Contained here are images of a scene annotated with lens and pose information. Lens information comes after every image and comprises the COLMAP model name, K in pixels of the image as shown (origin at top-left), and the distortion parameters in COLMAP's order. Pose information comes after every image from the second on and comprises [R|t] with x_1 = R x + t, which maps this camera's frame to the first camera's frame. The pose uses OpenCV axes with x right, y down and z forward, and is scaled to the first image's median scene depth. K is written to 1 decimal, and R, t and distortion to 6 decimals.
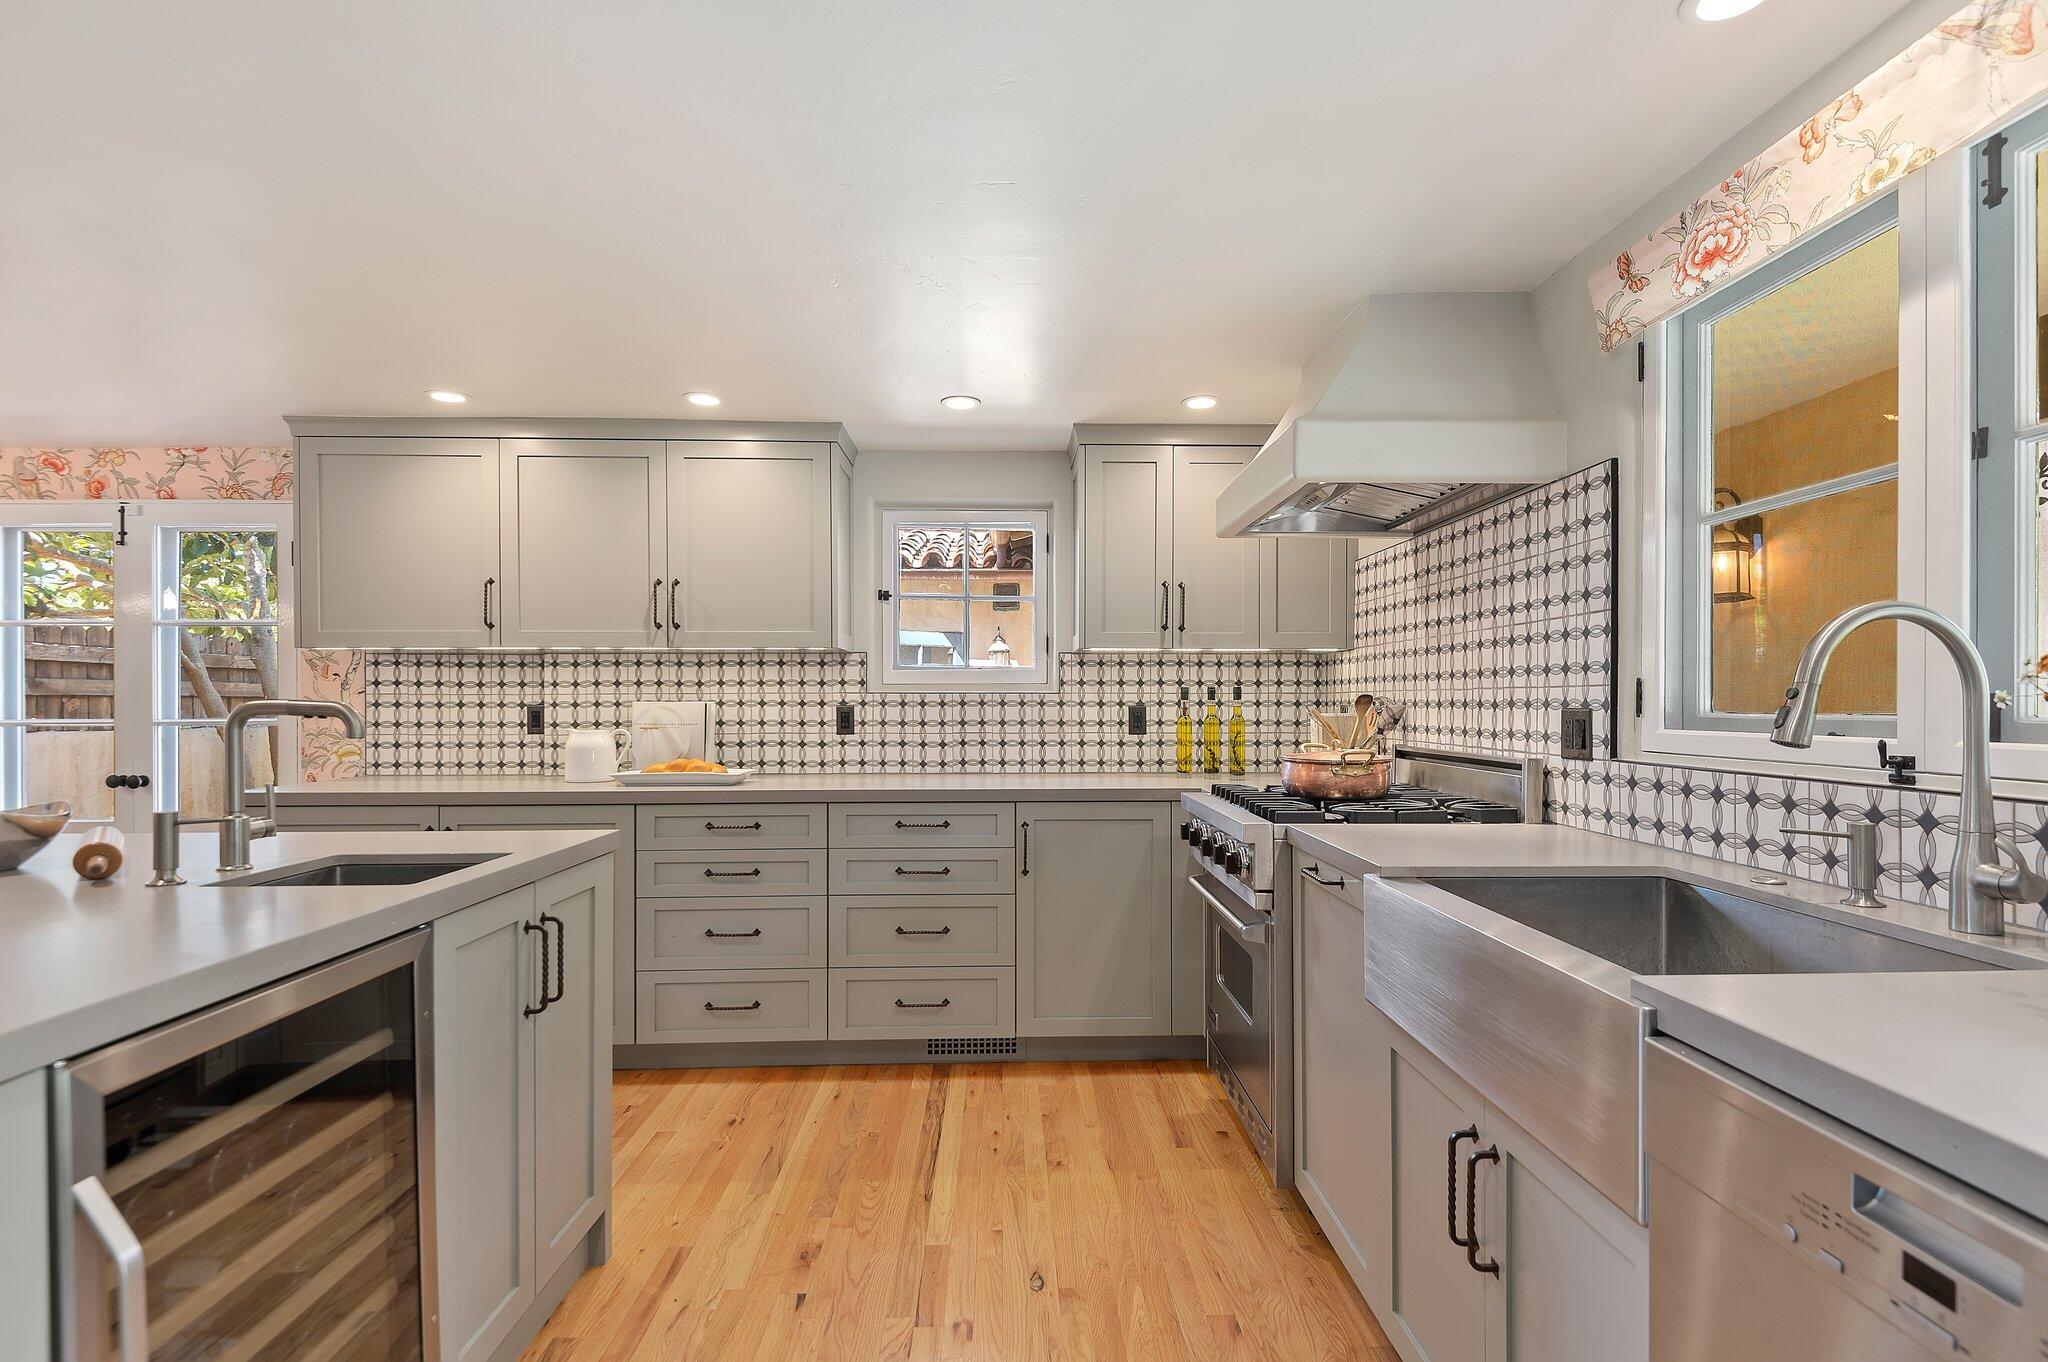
lens RADIAL K [[946.4, 0, 1031.9], [0, 946.4, 700.2], [0, 0, 1]] dist [0.001525, 0.000082]
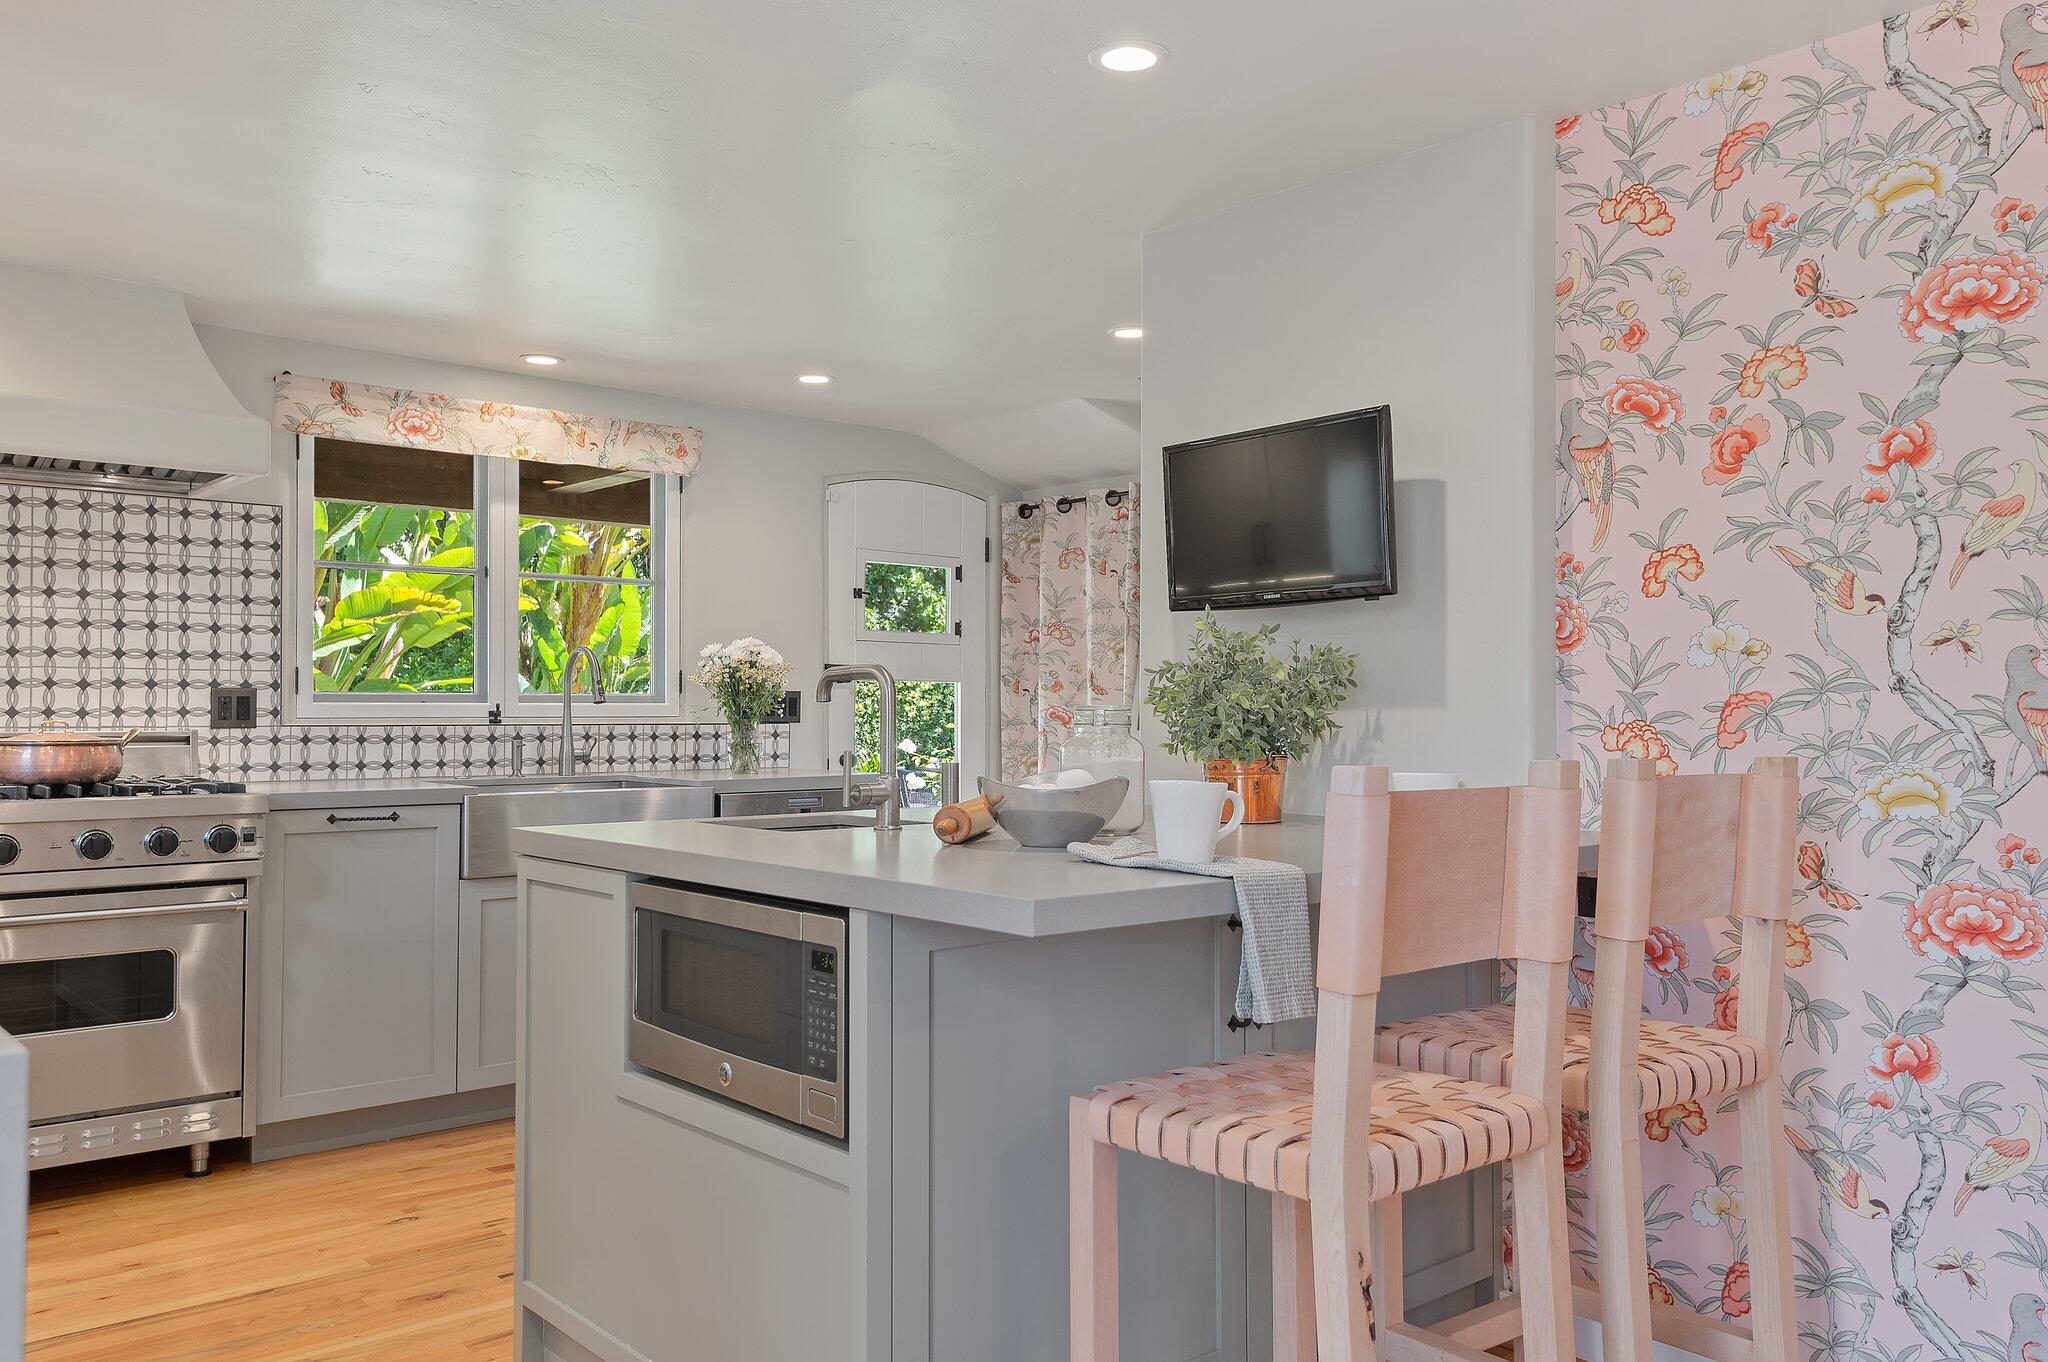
lens RADIAL K [[1596.2, 0, 1024.9], [0, 1596.2, 681.1], [0, 0, 1]] dist [-0.000105, 0.000036]
pose [[-0.621916, 0.001265, 0.783083, -1.791840], [-0.011527, 0.999876, -0.010770, 0.010365], [-0.782999, -0.015725, -0.621824, 1.523927]]
